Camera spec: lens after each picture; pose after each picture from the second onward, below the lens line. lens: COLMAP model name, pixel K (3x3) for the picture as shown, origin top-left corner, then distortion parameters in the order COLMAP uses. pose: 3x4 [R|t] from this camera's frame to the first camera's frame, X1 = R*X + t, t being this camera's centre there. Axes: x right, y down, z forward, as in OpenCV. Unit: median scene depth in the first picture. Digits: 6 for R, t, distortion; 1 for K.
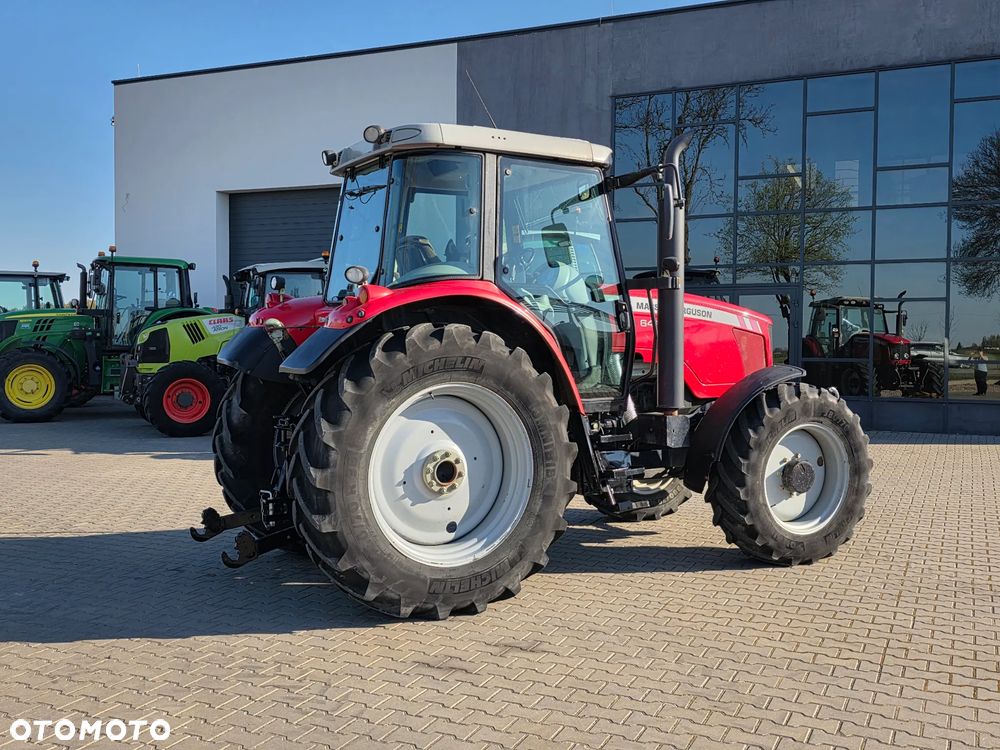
lens RADIAL K [[1011.8, 0, 503.7], [0, 1011.8, 370.3], [0, 0, 1]] dist [0.043543, 0.000000]
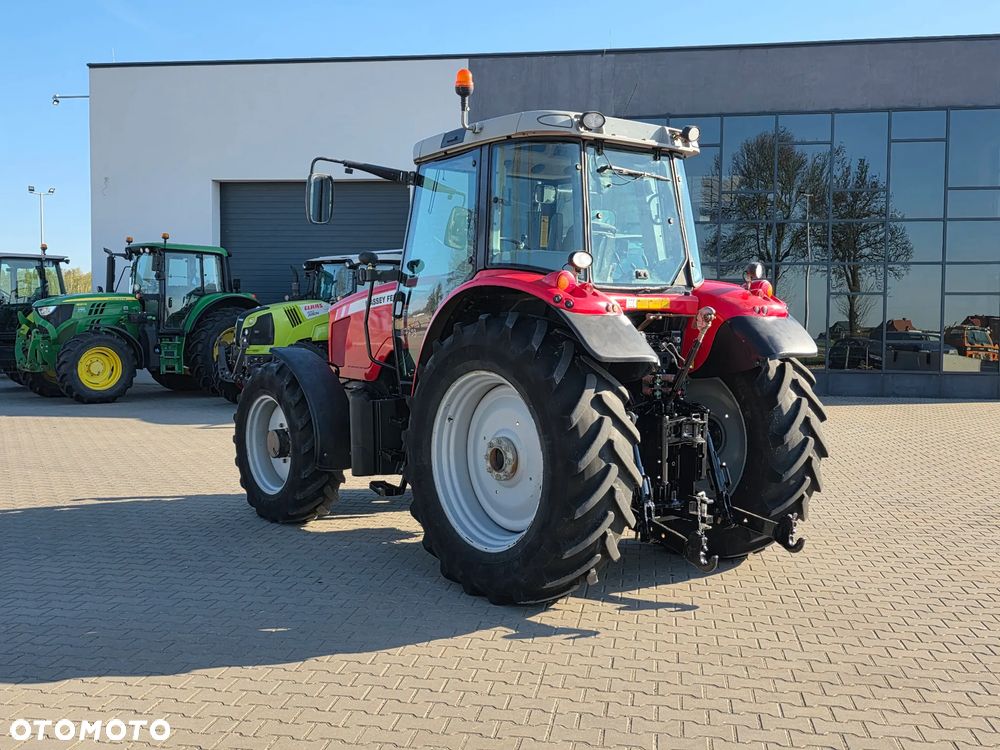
lens RADIAL K [[1011.8, 0, 499.0], [0, 1011.8, 367.6], [0, 0, 1]] dist [0.043543, 0.000000]
pose [[0.961888, -0.009286, 0.273287, -0.883119], [0.005492, 0.999878, 0.014645, 0.005493], [-0.273389, -0.012586, 0.961821, -0.248941]]
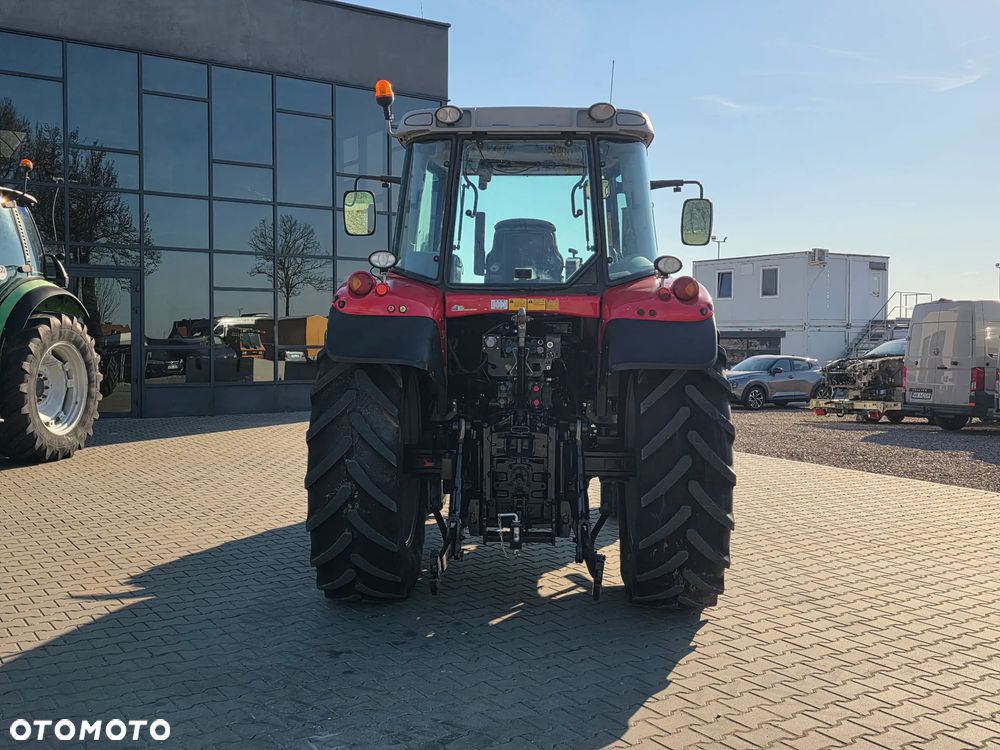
lens RADIAL K [[1011.8, 0, 504.7], [0, 1011.8, 364.2], [0, 0, 1]] dist [0.043543, 0.000000]
pose [[0.519147, -0.030959, 0.854124, -0.835952], [0.023228, 0.999486, 0.022110, -0.019680], [-0.854369, 0.008361, 0.519599, 0.507282]]
